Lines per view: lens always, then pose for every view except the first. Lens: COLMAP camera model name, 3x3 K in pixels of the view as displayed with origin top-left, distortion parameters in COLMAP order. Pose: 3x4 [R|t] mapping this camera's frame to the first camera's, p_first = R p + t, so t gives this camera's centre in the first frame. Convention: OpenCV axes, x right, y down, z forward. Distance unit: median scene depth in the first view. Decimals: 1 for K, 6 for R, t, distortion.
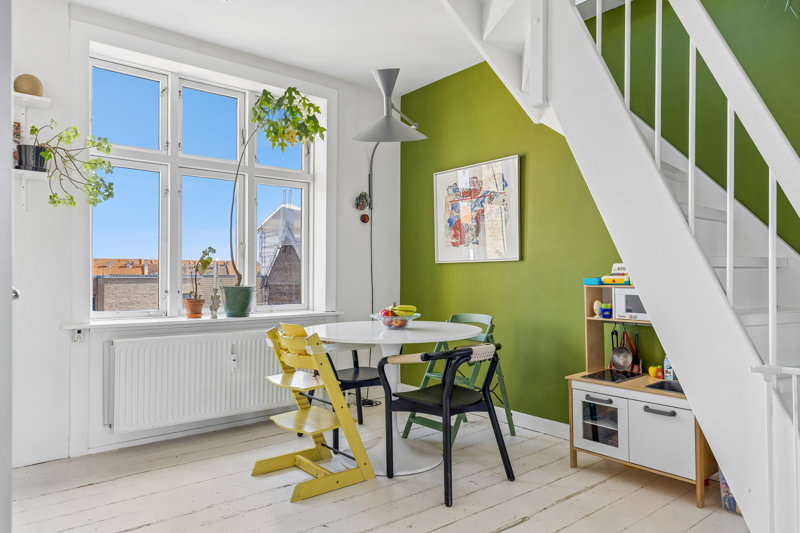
lens RADIAL K [[533.8, 0, 400.0], [0, 533.8, 266.5], [0, 0, 1]] dist [0.019885, -0.000421]
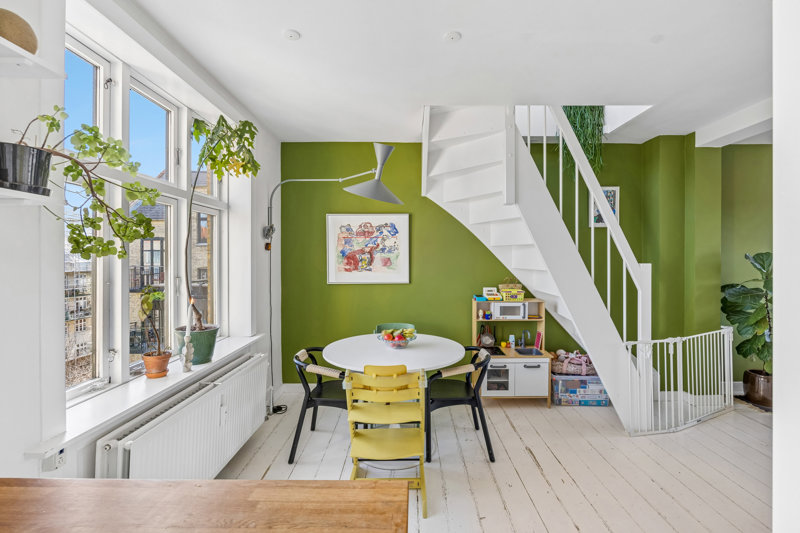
lens RADIAL K [[352.0, 0, 403.2], [0, 352.0, 258.3], [0, 0, 1]] dist [-0.001542, 0.000011]
pose [[0.638673, -0.001547, 0.769476, -0.553683], [-0.009539, 0.999905, 0.009927, -0.091897], [-0.769419, -0.013680, 0.638598, 0.373221]]
